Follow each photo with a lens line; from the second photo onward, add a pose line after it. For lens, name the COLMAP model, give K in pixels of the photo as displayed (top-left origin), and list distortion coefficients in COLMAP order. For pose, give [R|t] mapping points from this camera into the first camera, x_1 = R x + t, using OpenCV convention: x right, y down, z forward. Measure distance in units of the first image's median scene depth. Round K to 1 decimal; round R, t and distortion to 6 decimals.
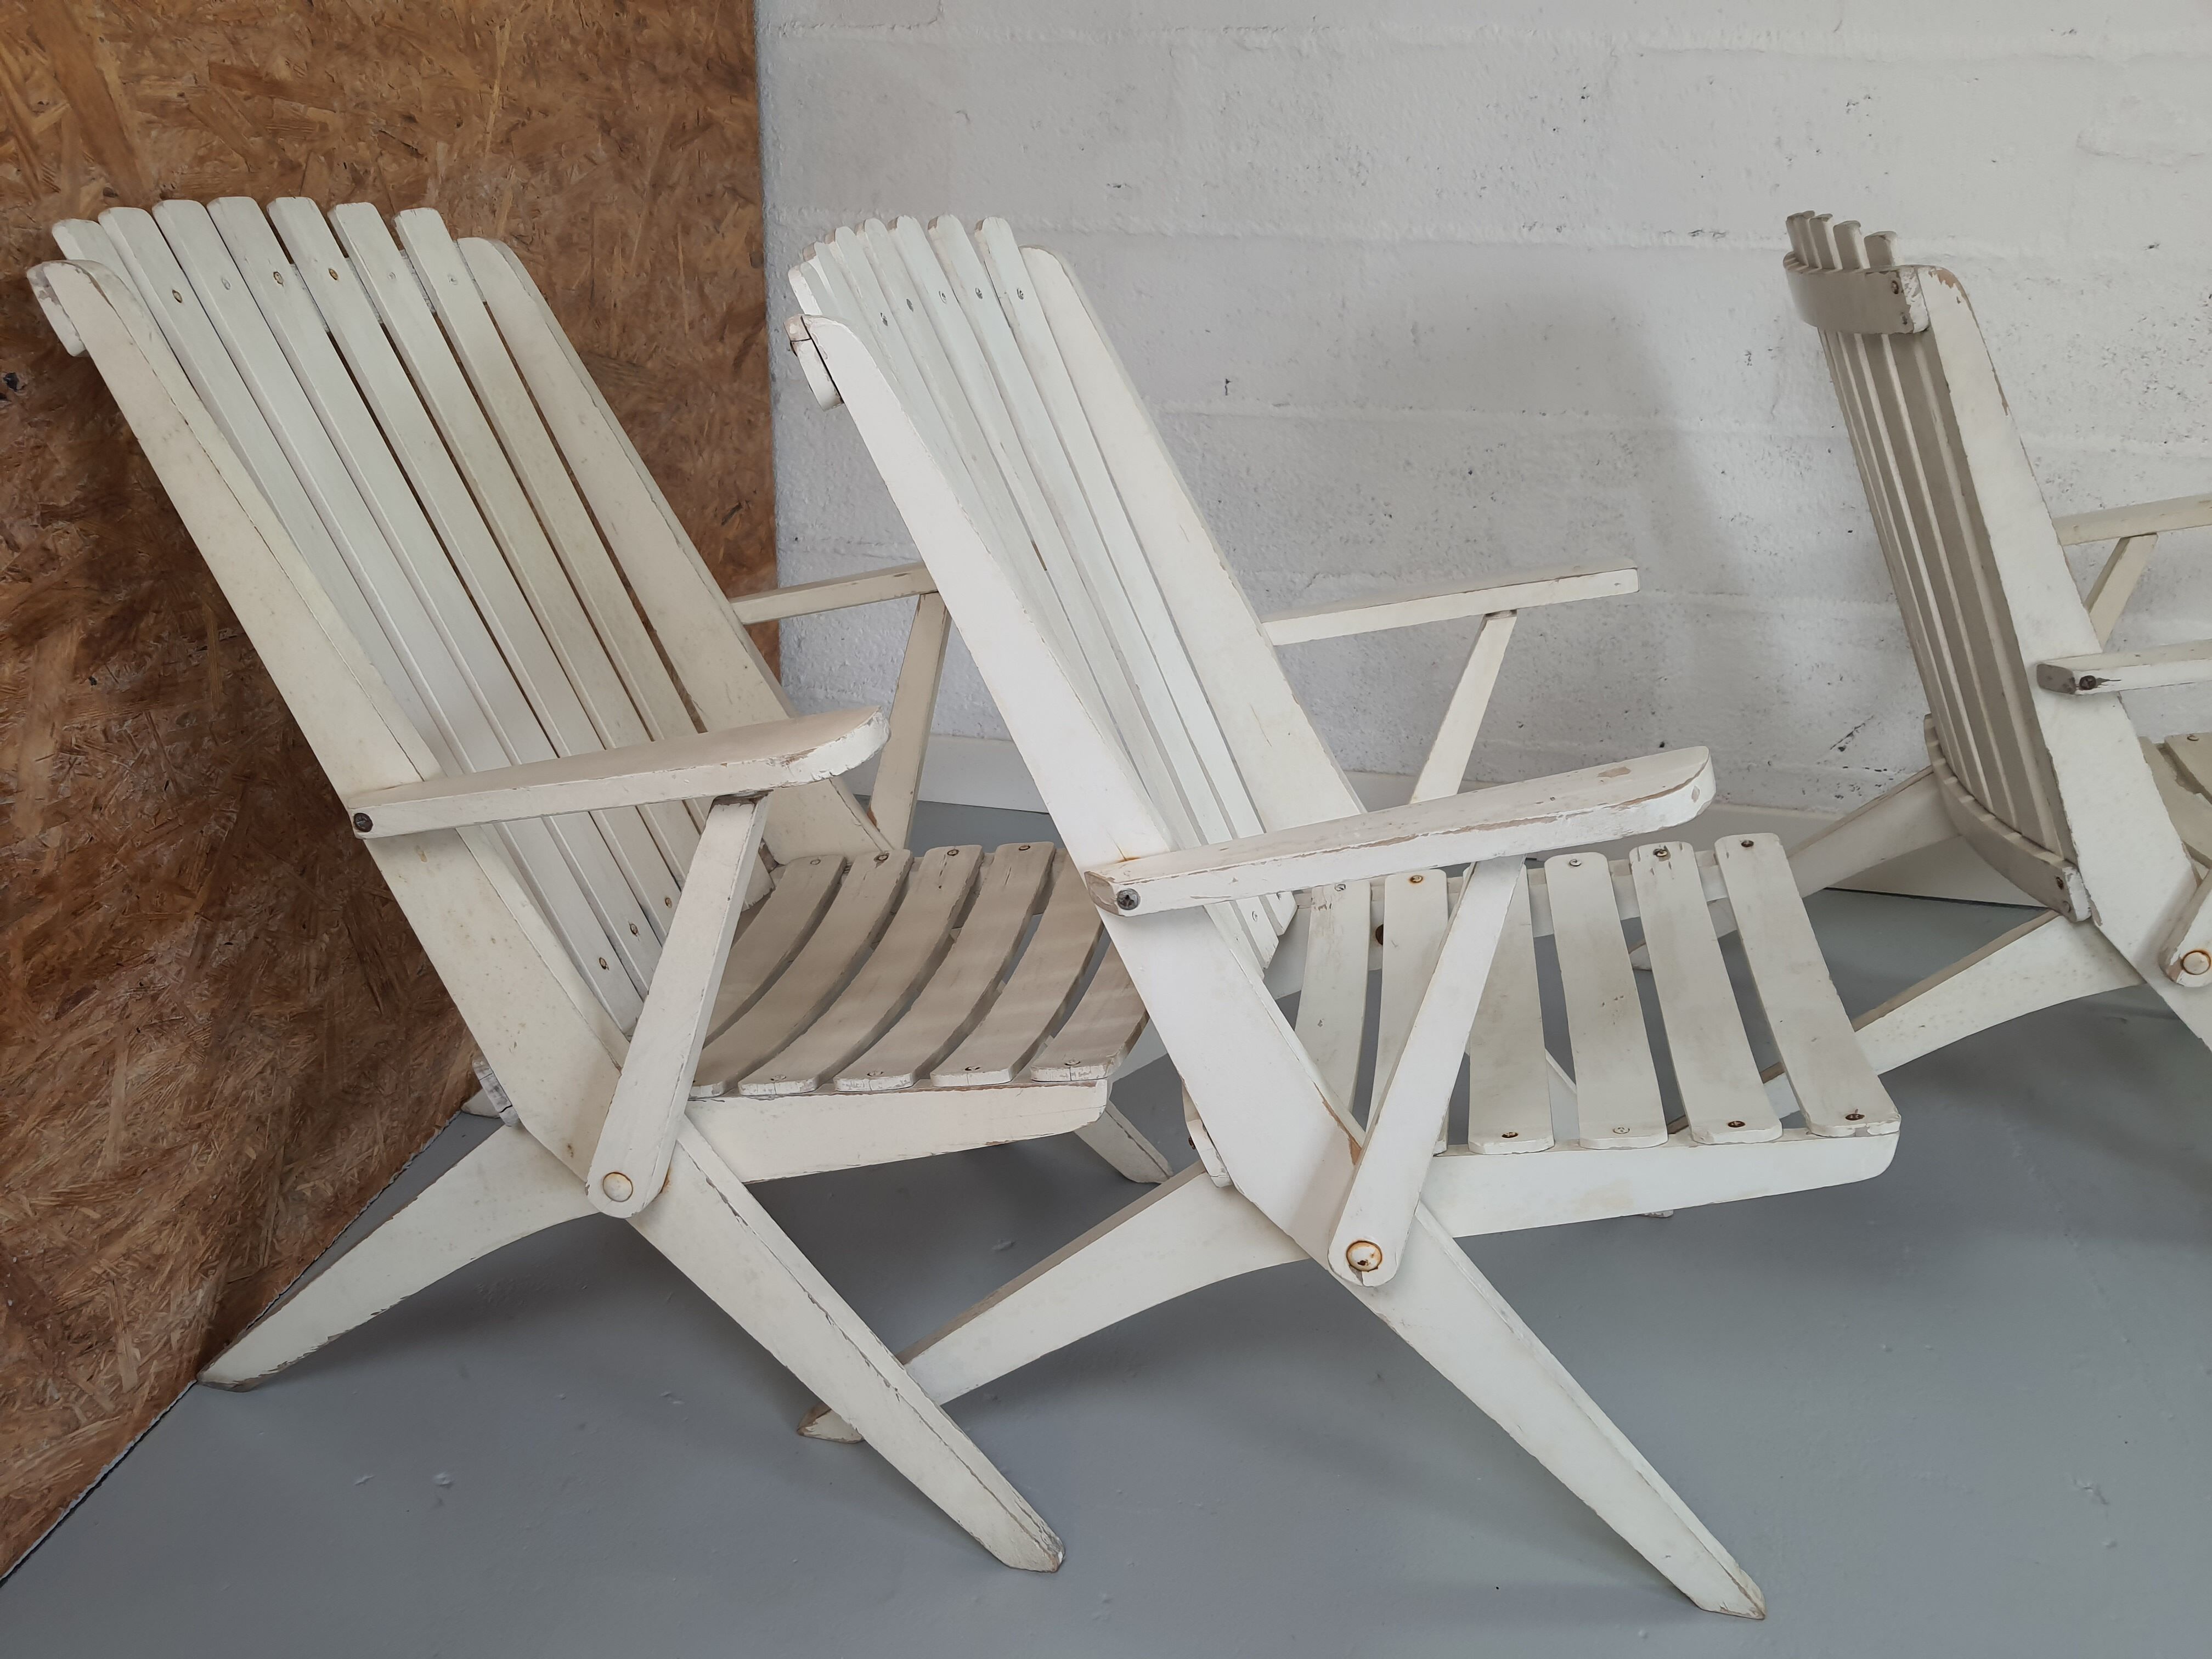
lens RADIAL K [[1725.4, 0, 1081.5], [0, 1725.4, 878.4], [0, 0, 1]] dist [0.051693, -0.083724]
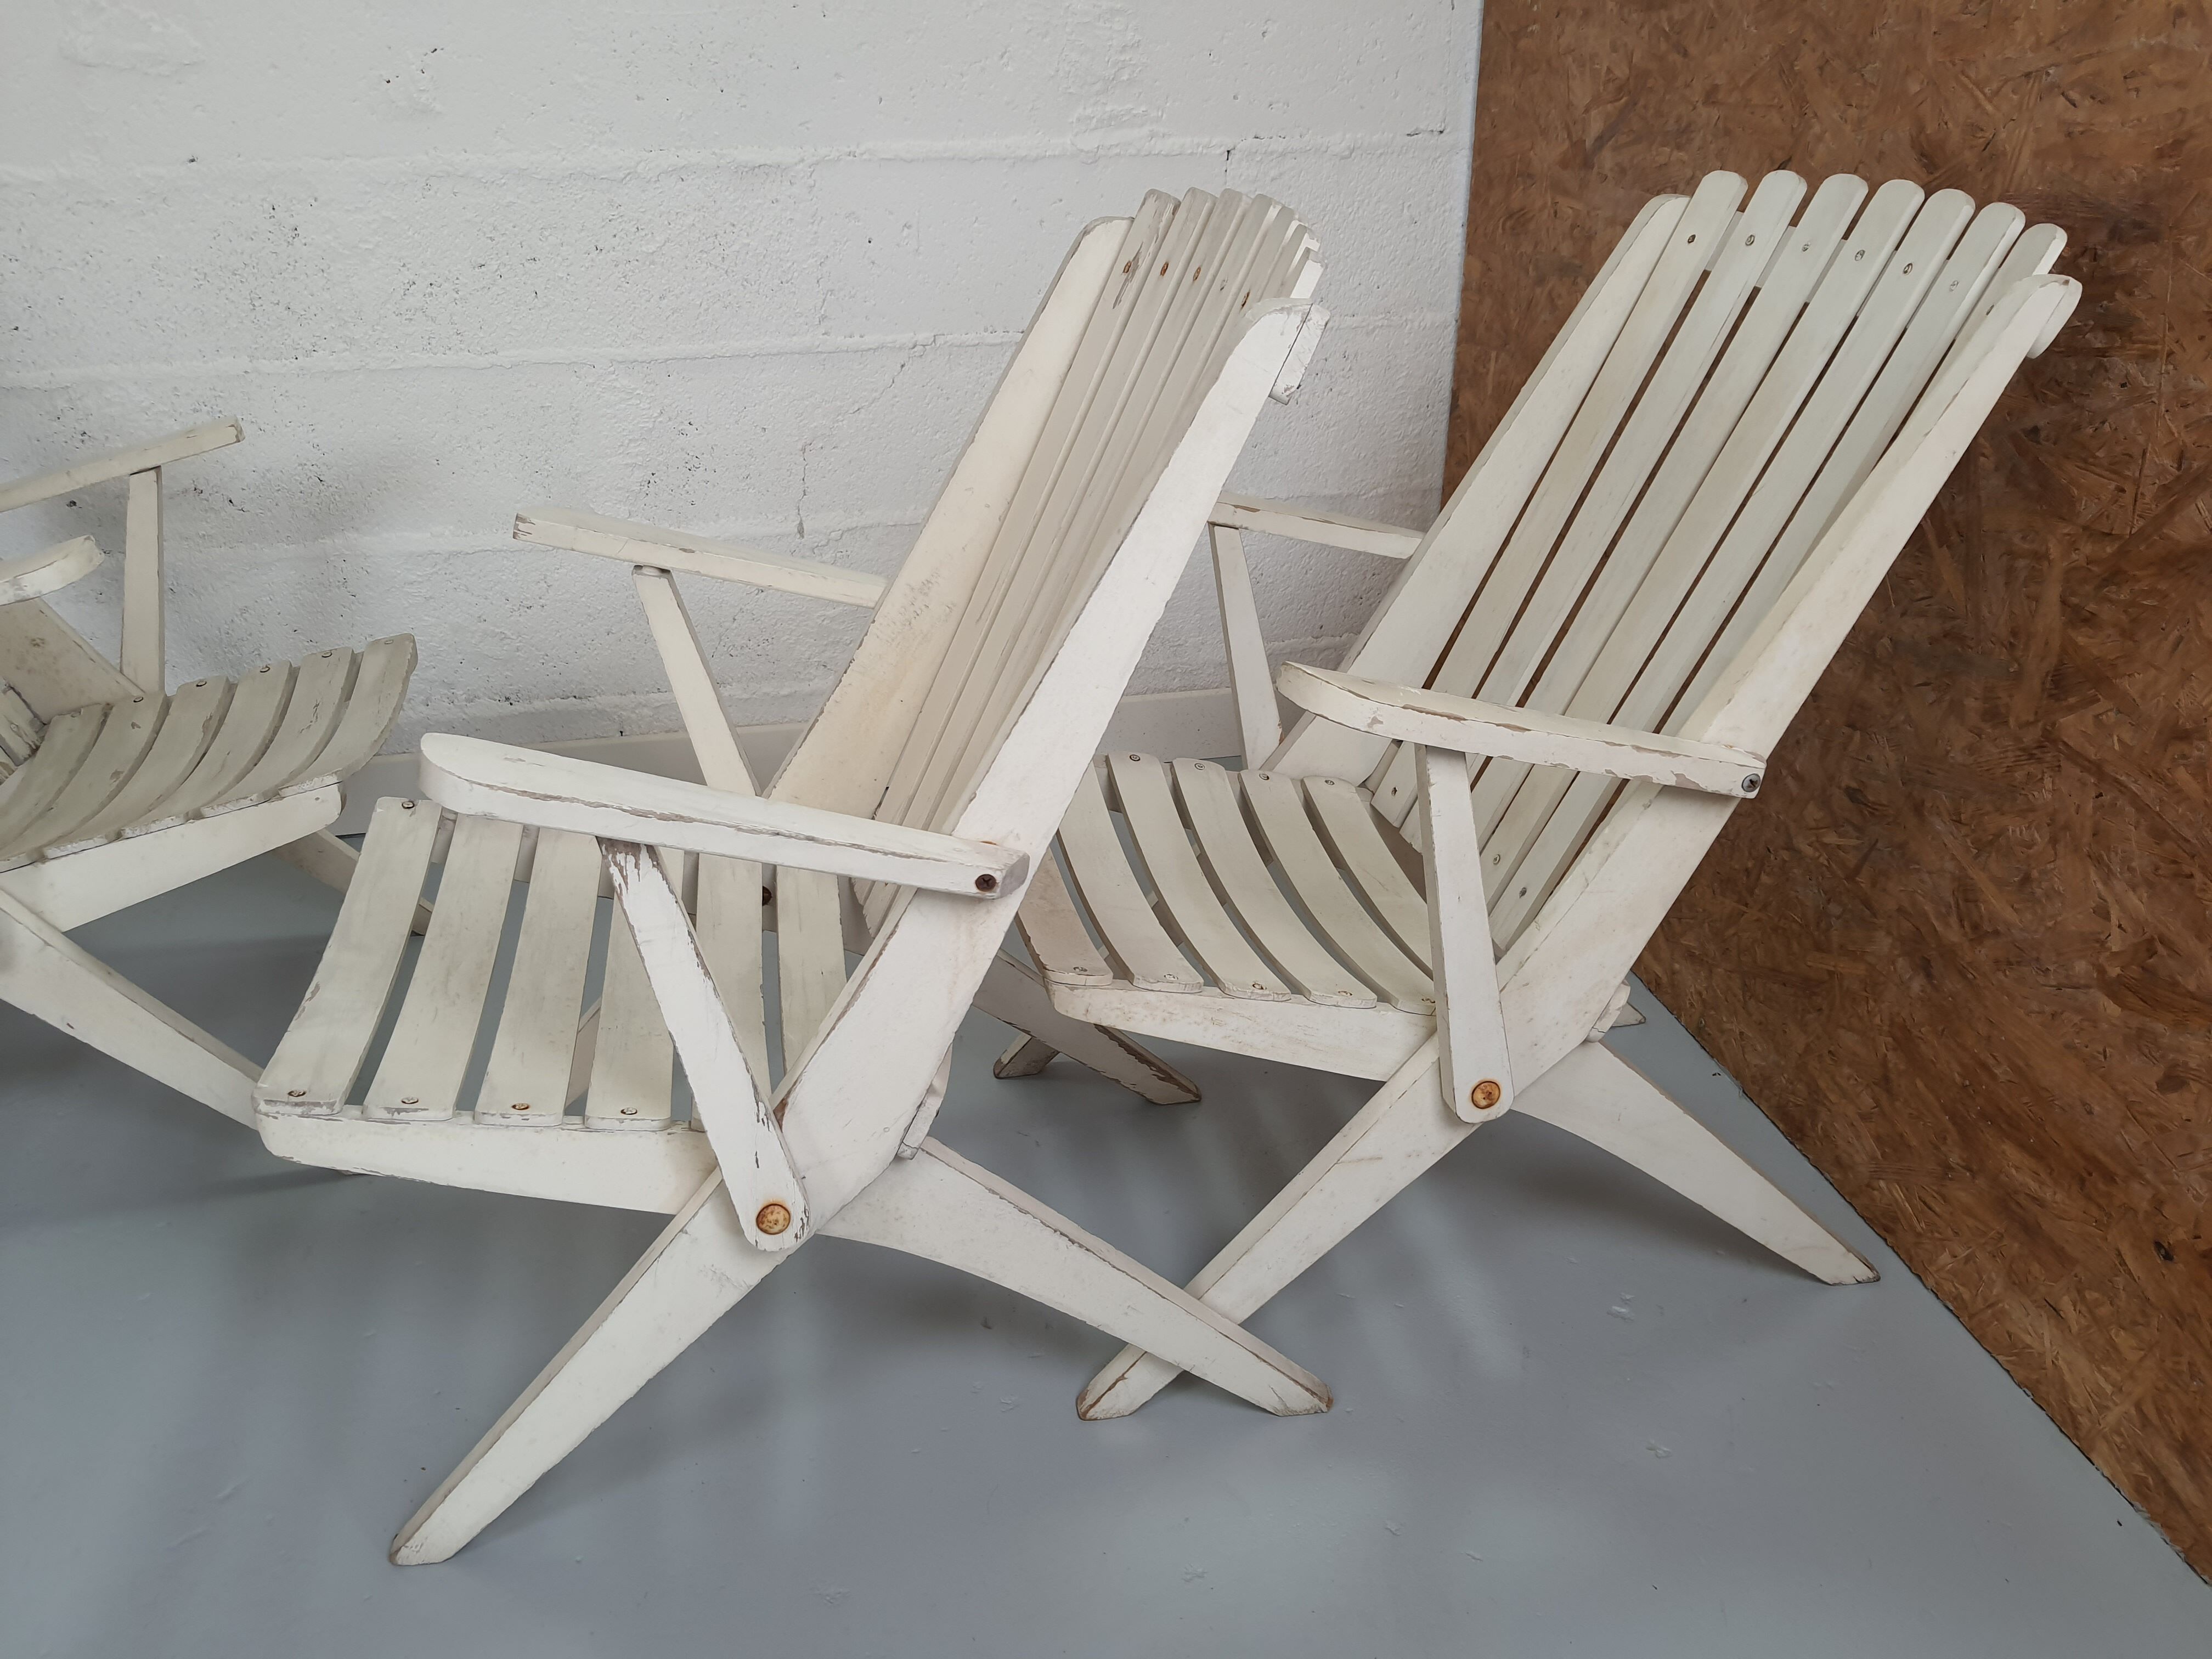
lens RADIAL K [[1725.4, 0, 1091.8], [0, 1725.4, 875.9], [0, 0, 1]] dist [0.051693, -0.083724]
pose [[0.918076, -0.201996, 0.341079, 0.825423], [0.180739, 0.979091, 0.093353, 0.030993], [-0.352804, -0.024059, 0.935388, -0.106842]]
